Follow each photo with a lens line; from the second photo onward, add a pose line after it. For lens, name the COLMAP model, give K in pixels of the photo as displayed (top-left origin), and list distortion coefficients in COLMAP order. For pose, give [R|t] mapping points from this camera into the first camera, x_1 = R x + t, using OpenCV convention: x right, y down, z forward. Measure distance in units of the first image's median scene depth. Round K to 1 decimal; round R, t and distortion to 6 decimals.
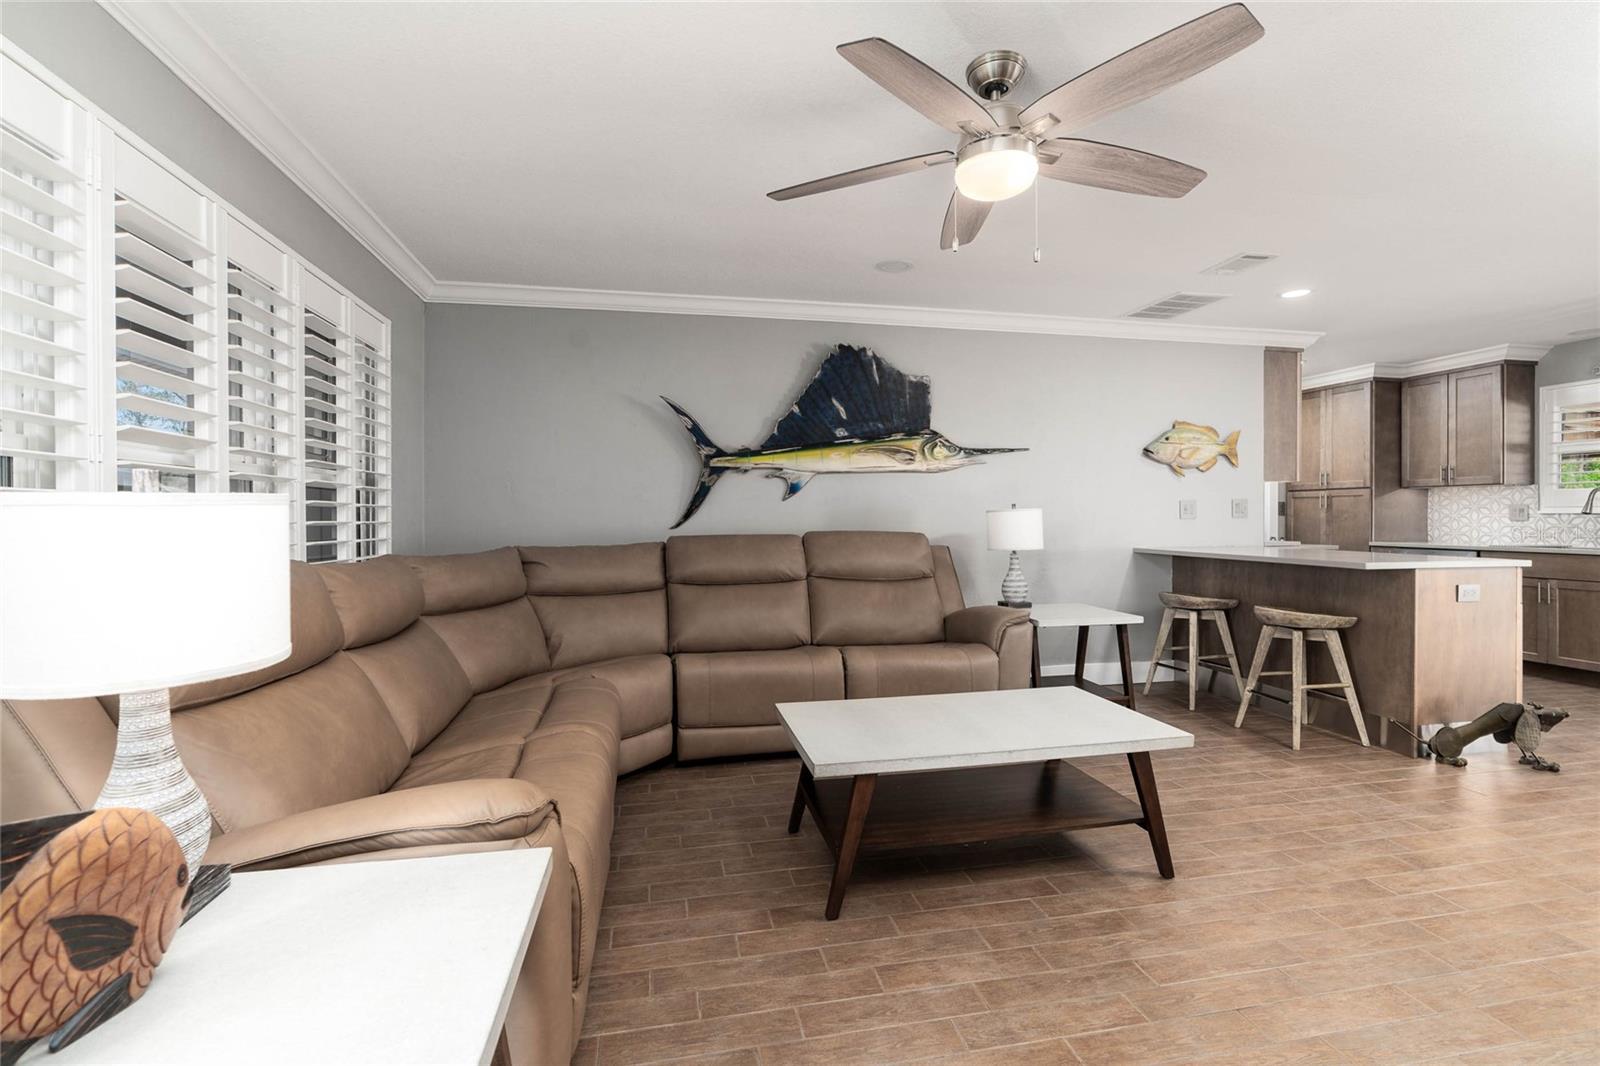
lens RADIAL K [[731.3, 0, 795.0], [0, 731.3, 521.6], [0, 0, 1]] dist [0.000093, -0.000243]
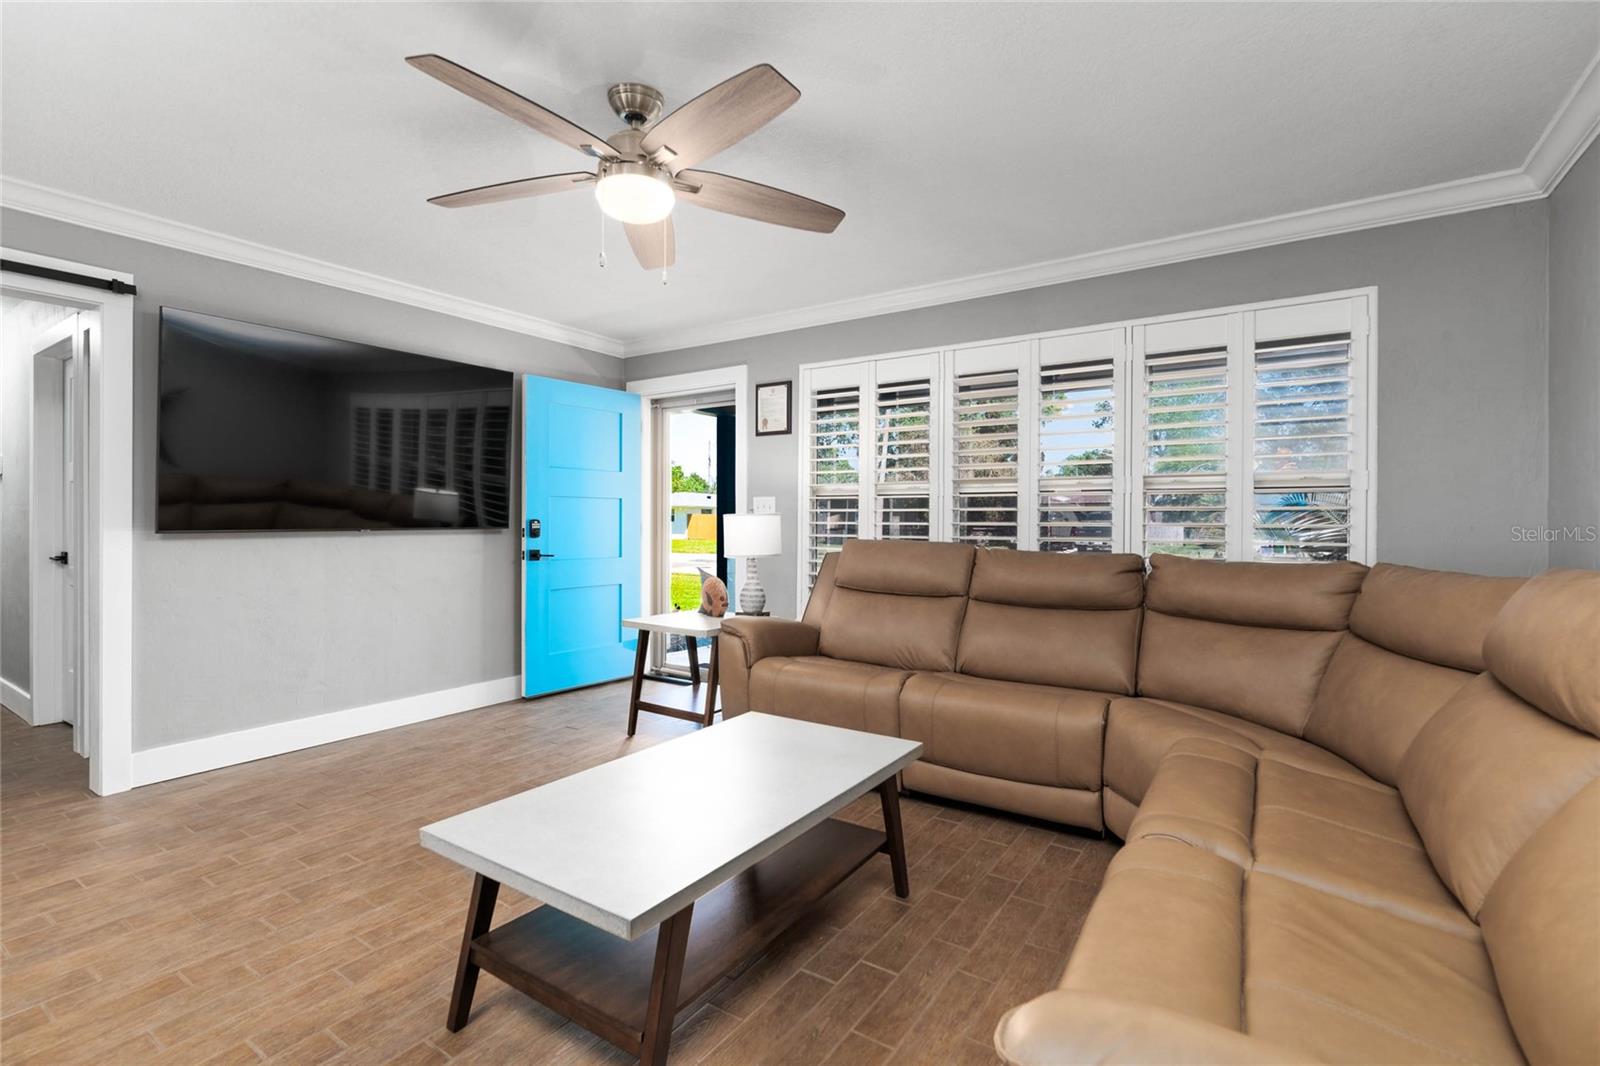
lens RADIAL K [[731.3, 0, 795.0], [0, 731.3, 521.6], [0, 0, 1]] dist [0.000093, -0.000243]
pose [[-0.715541, 0.003106, -0.698564, 0.398578], [-0.006245, 0.999922, 0.010843, -0.009309], [0.698543, 0.012121, -0.715466, 0.901171]]
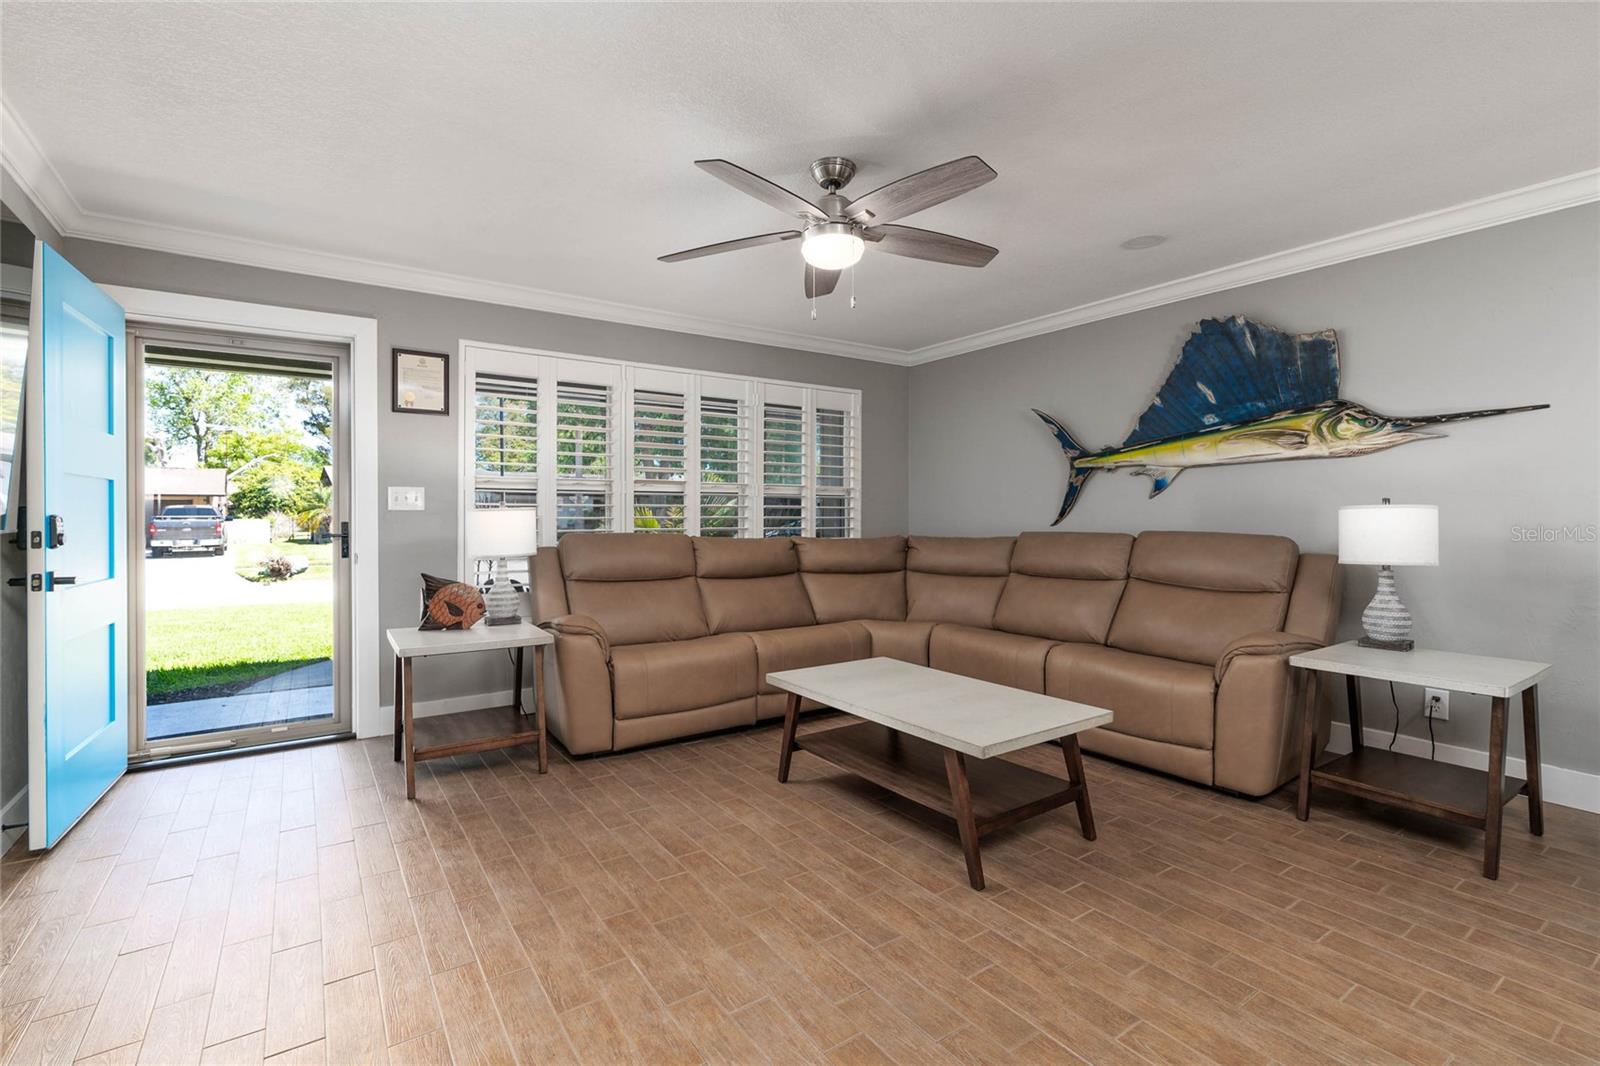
lens RADIAL K [[726.0, 0, 797.8], [0, 726.0, 518.5], [0, 0, 1]] dist [-0.003170, -0.000329]
pose [[0.387200, 0.008703, -0.921955, 0.673497], [-0.008721, 0.999945, 0.005777, -0.004038], [0.921955, 0.005804, 0.387255, 0.210245]]
